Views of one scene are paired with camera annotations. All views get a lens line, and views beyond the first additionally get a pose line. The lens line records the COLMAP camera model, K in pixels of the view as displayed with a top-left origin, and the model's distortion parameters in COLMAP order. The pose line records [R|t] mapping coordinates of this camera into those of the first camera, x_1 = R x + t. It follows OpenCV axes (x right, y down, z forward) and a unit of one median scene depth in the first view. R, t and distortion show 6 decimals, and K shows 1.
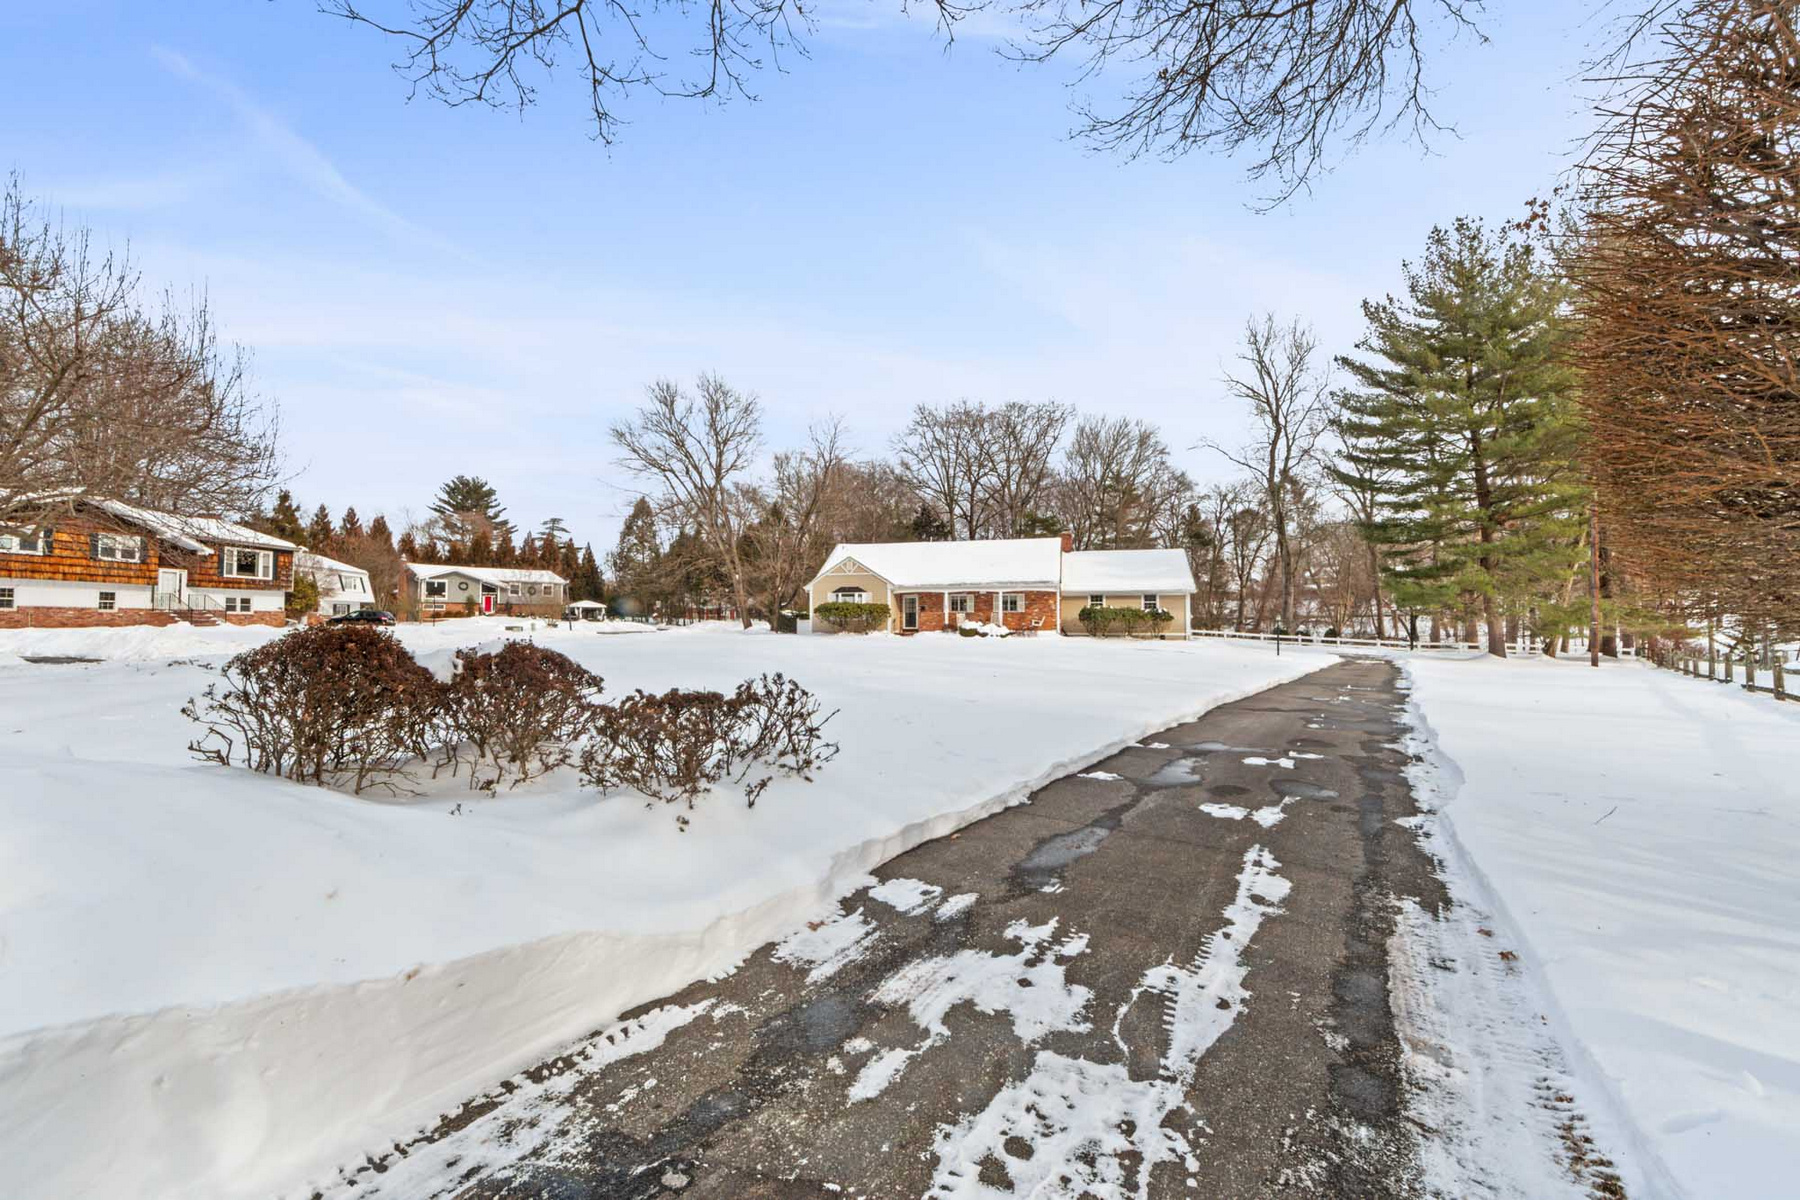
lens RADIAL K [[723.2, 0, 898.6], [0, 723.2, 597.9], [0, 0, 1]] dist [0.001961, 0.000144]
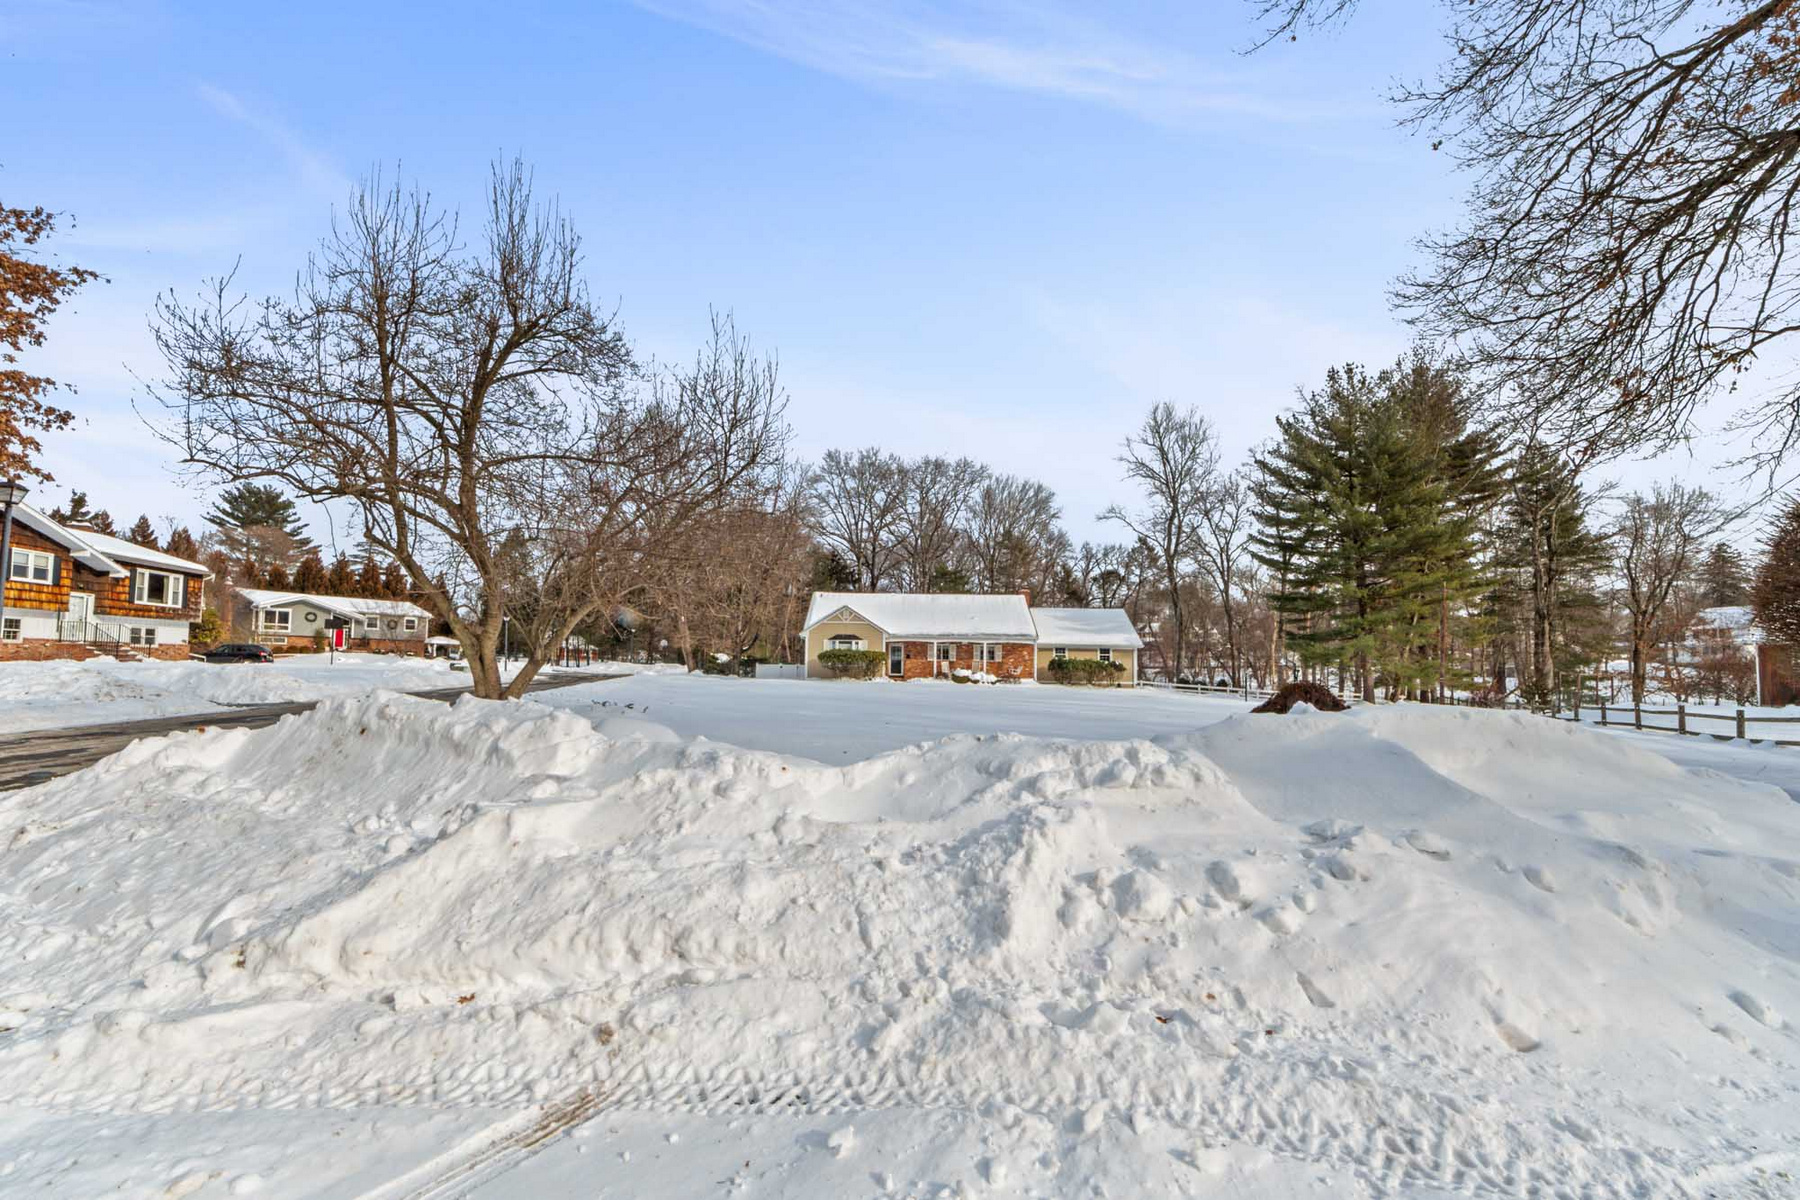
lens RADIAL K [[746.2, 0, 900.0], [0, 746.2, 634.1], [0, 0, 1]] dist [-0.000667, -0.000003]
pose [[0.967572, 0.027098, 0.251139, -0.268097], [-0.024822, 0.999617, -0.012225, -0.004502], [-0.251374, 0.005595, 0.967874, -0.070337]]
